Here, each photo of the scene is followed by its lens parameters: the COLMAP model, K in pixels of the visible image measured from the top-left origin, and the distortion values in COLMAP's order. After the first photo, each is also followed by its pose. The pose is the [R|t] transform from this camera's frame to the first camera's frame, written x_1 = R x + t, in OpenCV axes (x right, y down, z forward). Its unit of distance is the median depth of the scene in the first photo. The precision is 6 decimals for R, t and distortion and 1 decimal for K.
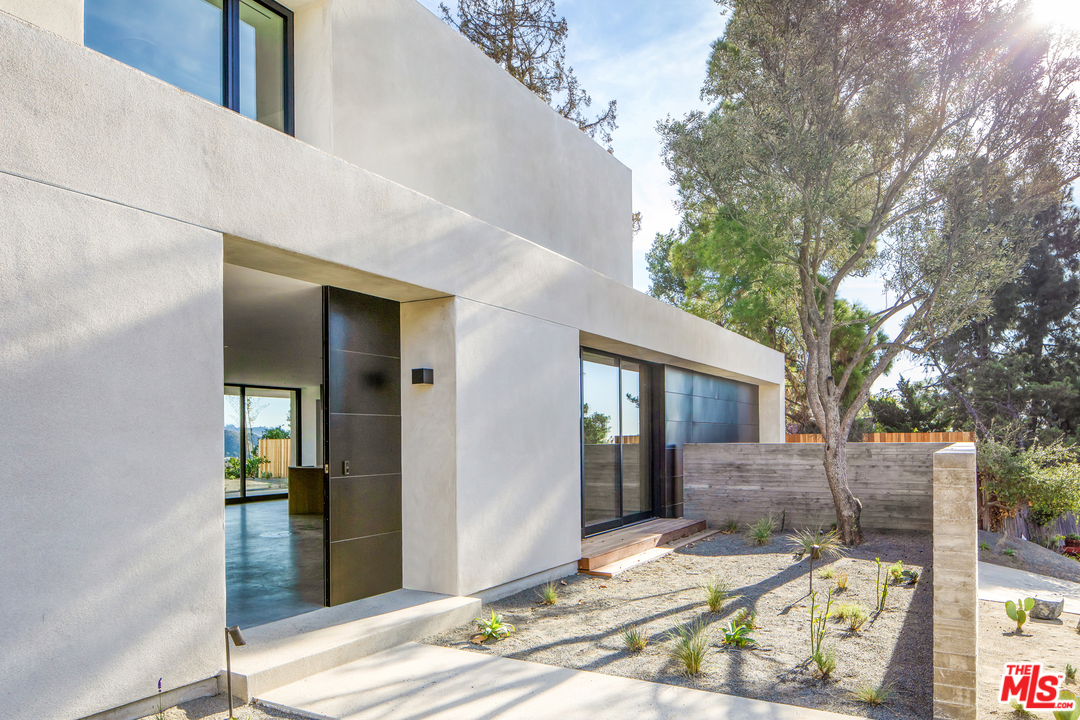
lens RADIAL K [[771.3, 0, 537.2], [0, 771.3, 331.1], [0, 0, 1]] dist [-0.005789, -0.004550]
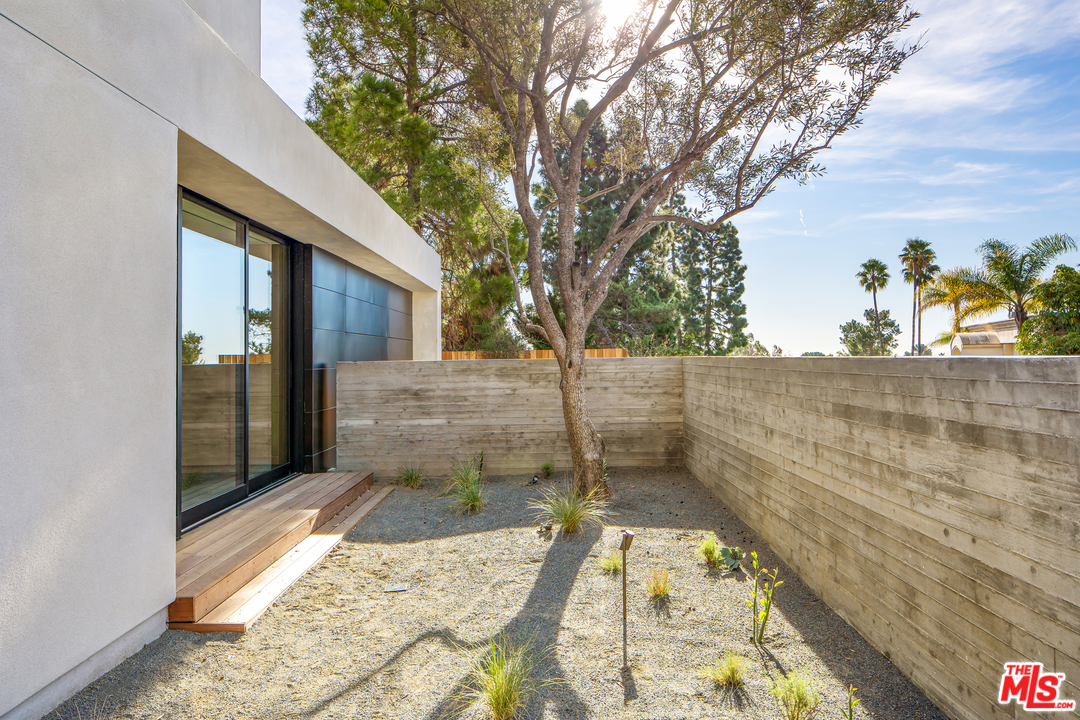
lens RADIAL K [[771.3, 0, 537.2], [0, 771.3, 331.1], [0, 0, 1]] dist [-0.005789, -0.004550]
pose [[0.875711, 0.009890, 0.482735, 0.014858], [-0.058268, 0.994648, 0.085322, 0.053232], [-0.479308, -0.102845, 0.871600, 0.342194]]
